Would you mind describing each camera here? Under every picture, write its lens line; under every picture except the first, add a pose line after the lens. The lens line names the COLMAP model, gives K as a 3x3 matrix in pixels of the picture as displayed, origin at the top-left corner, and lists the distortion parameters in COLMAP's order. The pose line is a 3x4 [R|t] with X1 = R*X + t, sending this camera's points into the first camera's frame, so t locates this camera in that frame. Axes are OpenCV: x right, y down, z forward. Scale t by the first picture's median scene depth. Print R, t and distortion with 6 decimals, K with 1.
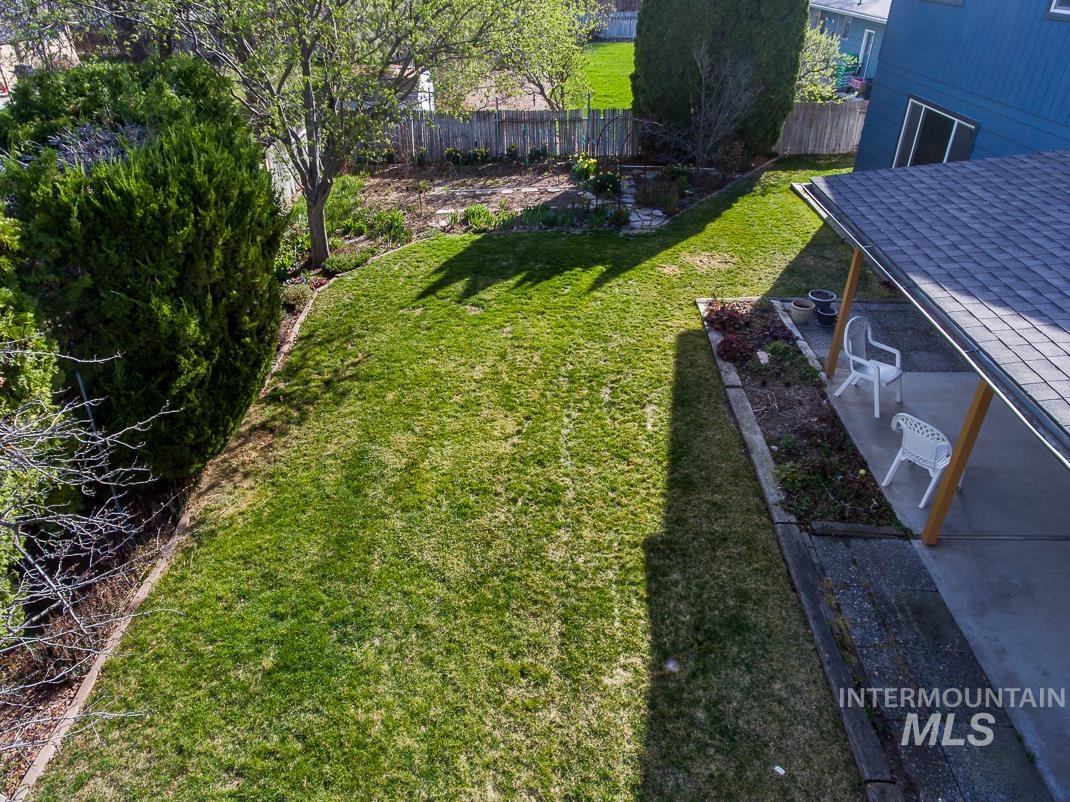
lens RADIAL K [[703.4, 0, 535.0], [0, 703.4, 401.0], [0, 0, 1]] dist [-0.001275, -0.000601]
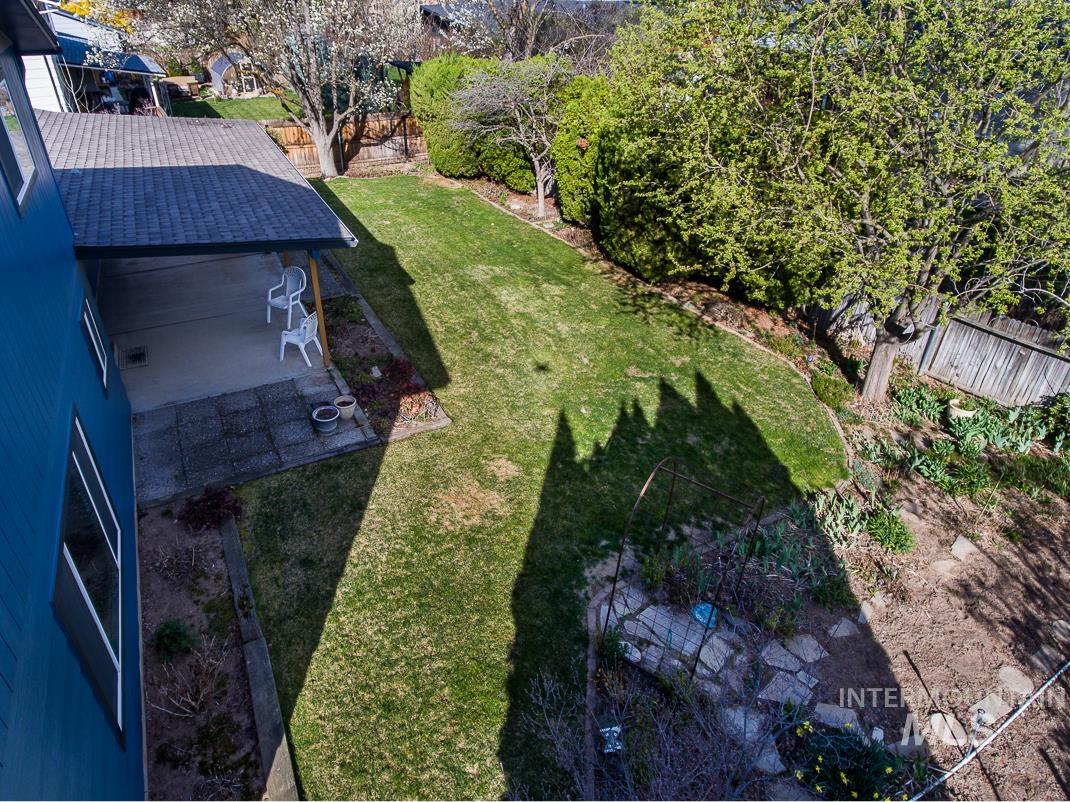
lens RADIAL K [[703.4, 0, 535.0], [0, 703.4, 401.0], [0, 0, 1]] dist [-0.001275, -0.000601]
pose [[-0.868013, 0.267533, -0.418306, 0.530338], [-0.265501, 0.461828, 0.846300, -1.012482], [0.419599, 0.845660, -0.329842, 1.353817]]
